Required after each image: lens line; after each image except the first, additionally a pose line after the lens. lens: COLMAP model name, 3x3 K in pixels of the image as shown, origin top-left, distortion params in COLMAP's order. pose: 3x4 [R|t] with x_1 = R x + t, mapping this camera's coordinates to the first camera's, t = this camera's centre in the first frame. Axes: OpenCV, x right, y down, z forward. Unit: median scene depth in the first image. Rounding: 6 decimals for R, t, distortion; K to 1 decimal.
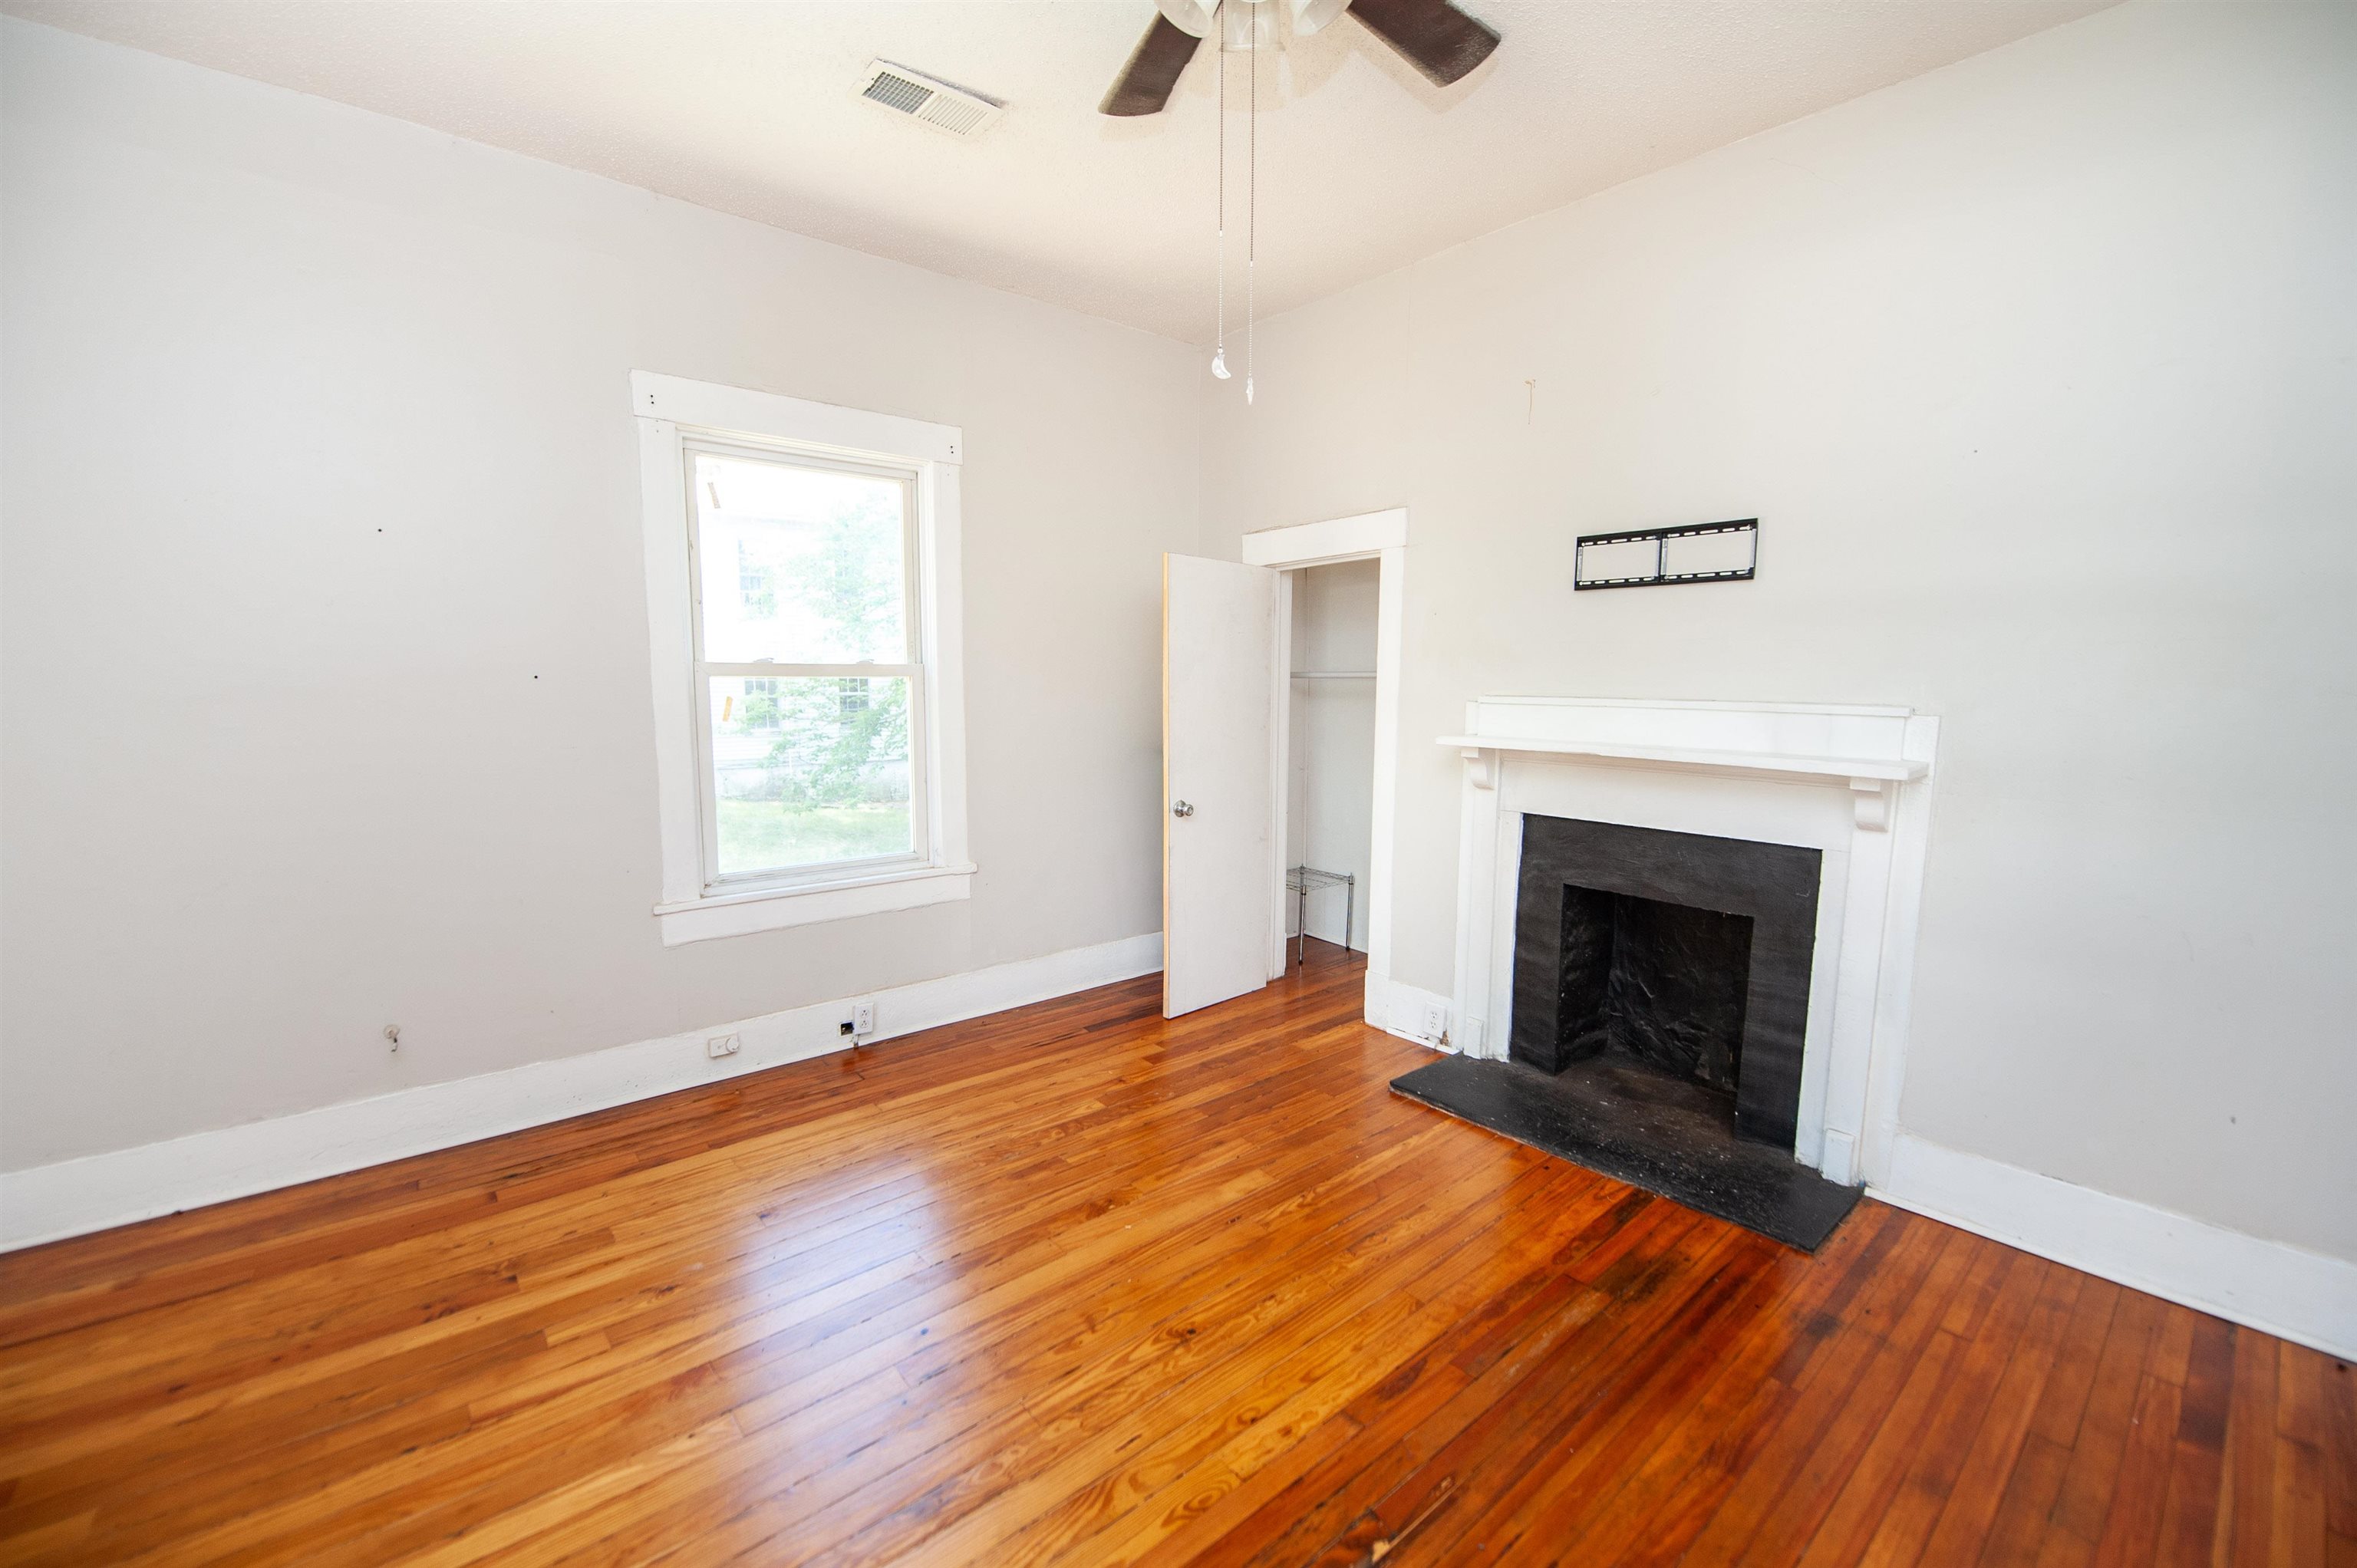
lens RADIAL K [[957.3, 0, 1188.4], [0, 957.3, 793.6], [0, 0, 1]] dist [-0.011238, -0.007189]
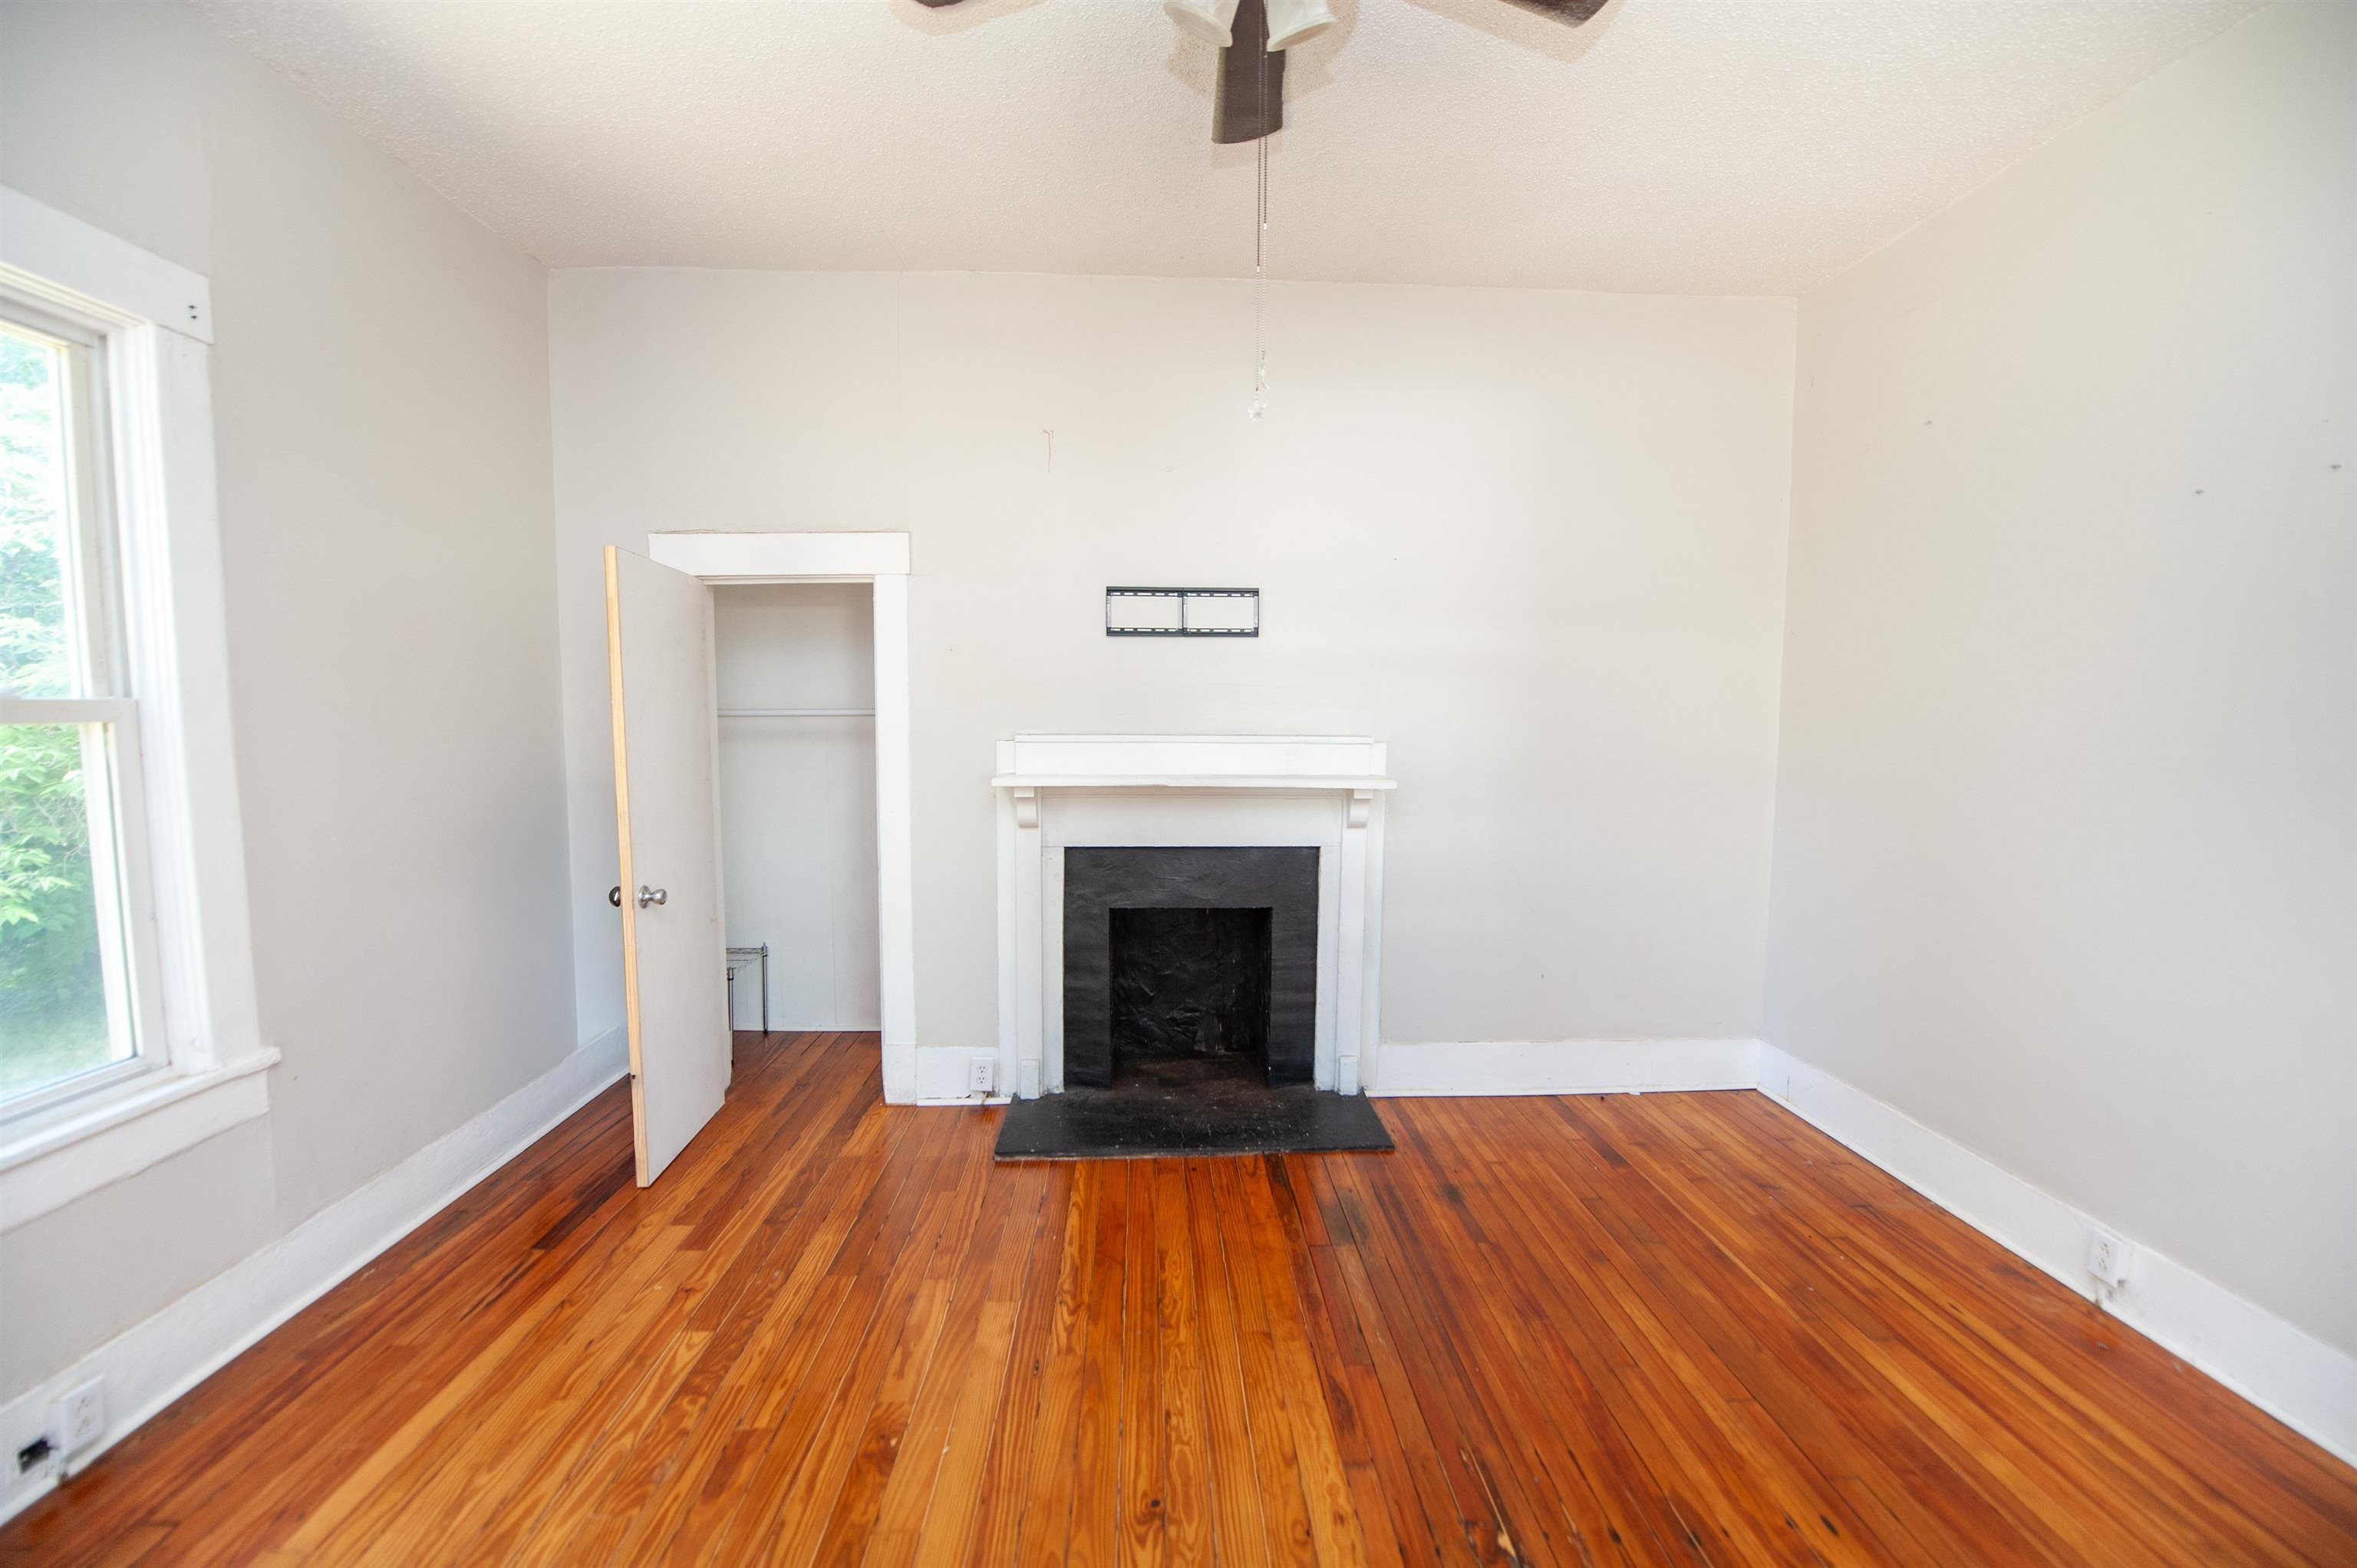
lens RADIAL K [[930.4, 0, 1185.8], [0, 930.4, 791.9], [0, 0, 1]] dist [-0.021746, -0.000504]
pose [[0.617271, -0.069448, 0.783679, -0.421952], [0.094344, 0.995443, 0.013904, -0.048412], [-0.781073, 0.065353, 0.621010, 0.325849]]
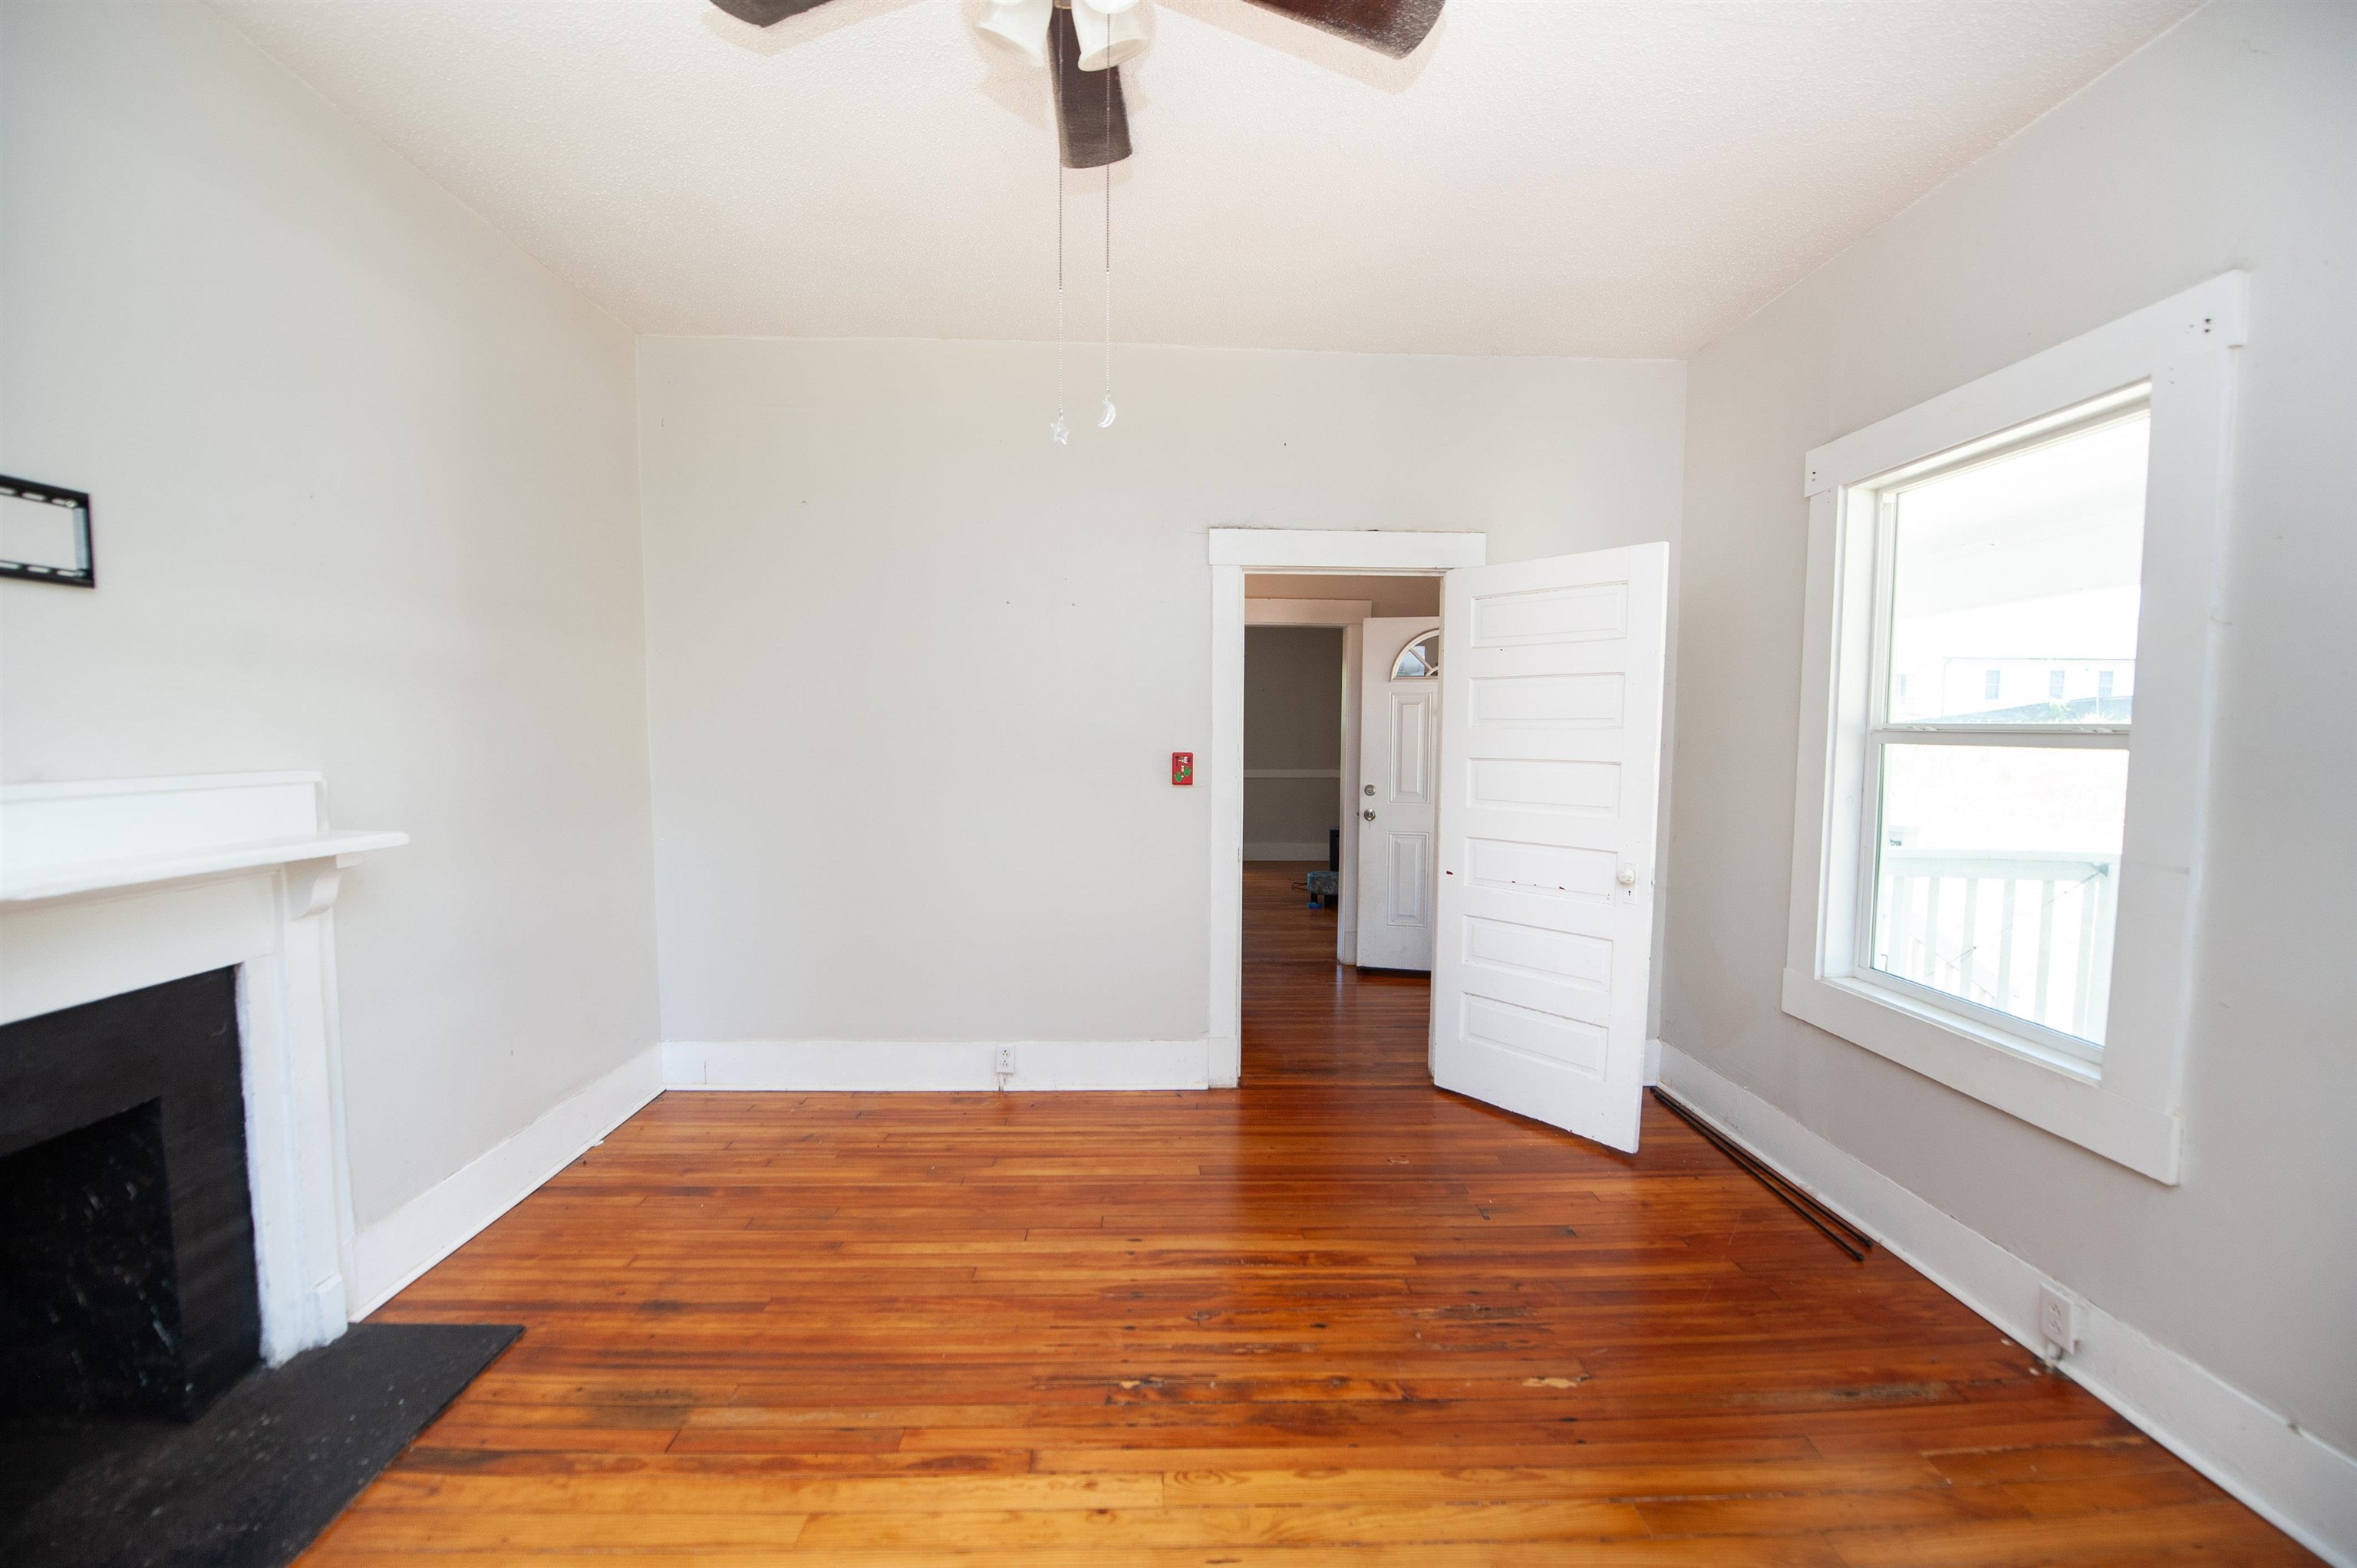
lens RADIAL K [[942.4, 0, 1173.6], [0, 942.4, 793.0], [0, 0, 1]] dist [-0.010796, -0.004404]
pose [[-0.776731, -0.053151, 0.627586, -0.358255], [0.066288, 0.984000, 0.165378, -0.141199], [-0.626334, 0.170056, -0.760780, 1.017561]]
